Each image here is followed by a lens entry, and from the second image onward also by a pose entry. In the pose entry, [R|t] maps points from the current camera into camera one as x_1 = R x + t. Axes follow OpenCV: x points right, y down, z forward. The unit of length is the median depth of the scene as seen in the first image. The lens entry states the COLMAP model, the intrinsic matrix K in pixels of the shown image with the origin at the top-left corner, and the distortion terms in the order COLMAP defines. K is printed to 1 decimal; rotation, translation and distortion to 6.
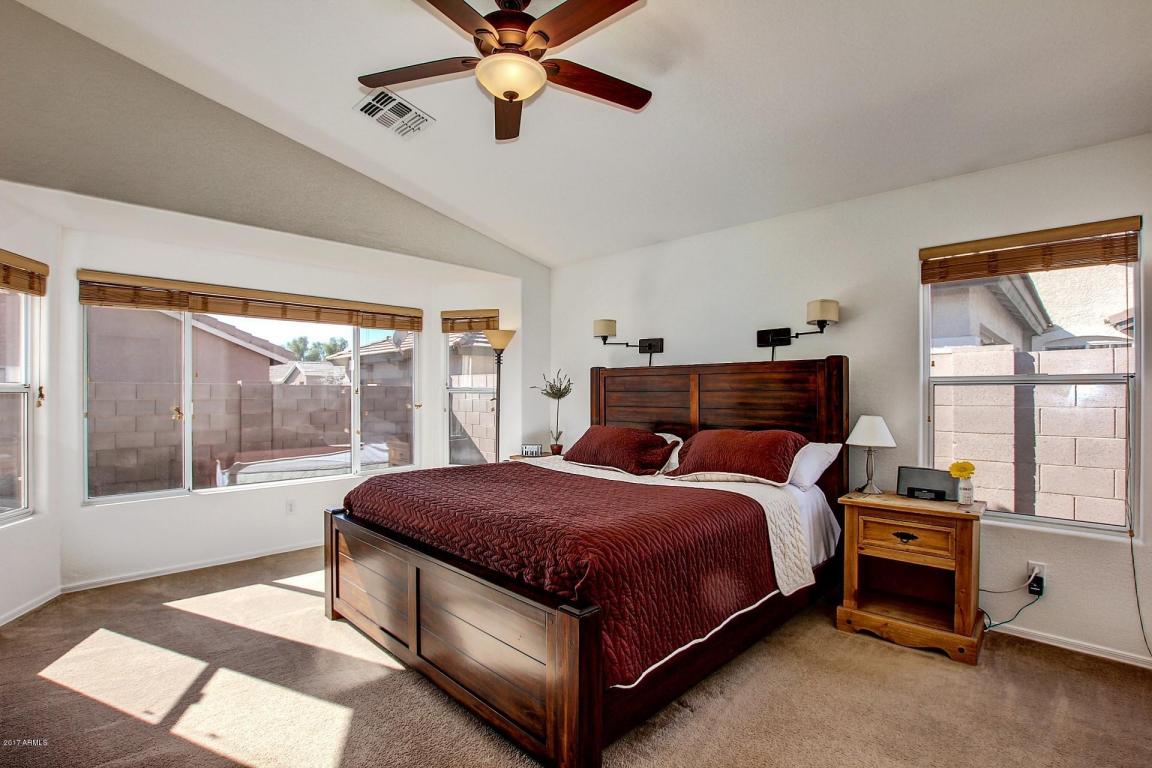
lens RADIAL K [[534.4, 0, 574.5], [0, 534.4, 390.3], [0, 0, 1]] dist [-0.034337, 0.004941]
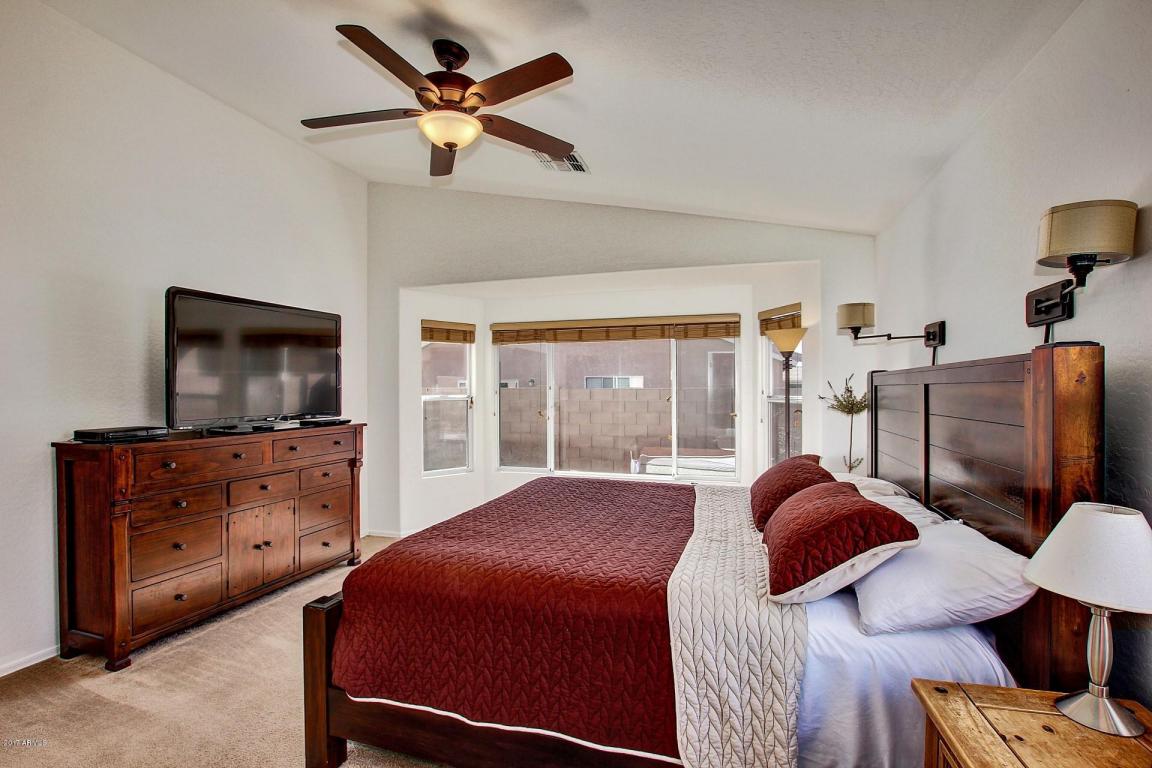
lens RADIAL K [[534.4, 0, 576.0], [0, 534.4, 387.1], [0, 0, 1]] dist [-0.034337, 0.004941]
pose [[0.466477, -0.005504, -0.884516, 0.491901], [0.005858, 0.999978, -0.003134, -0.023497], [0.884514, -0.003719, 0.466499, 0.358135]]
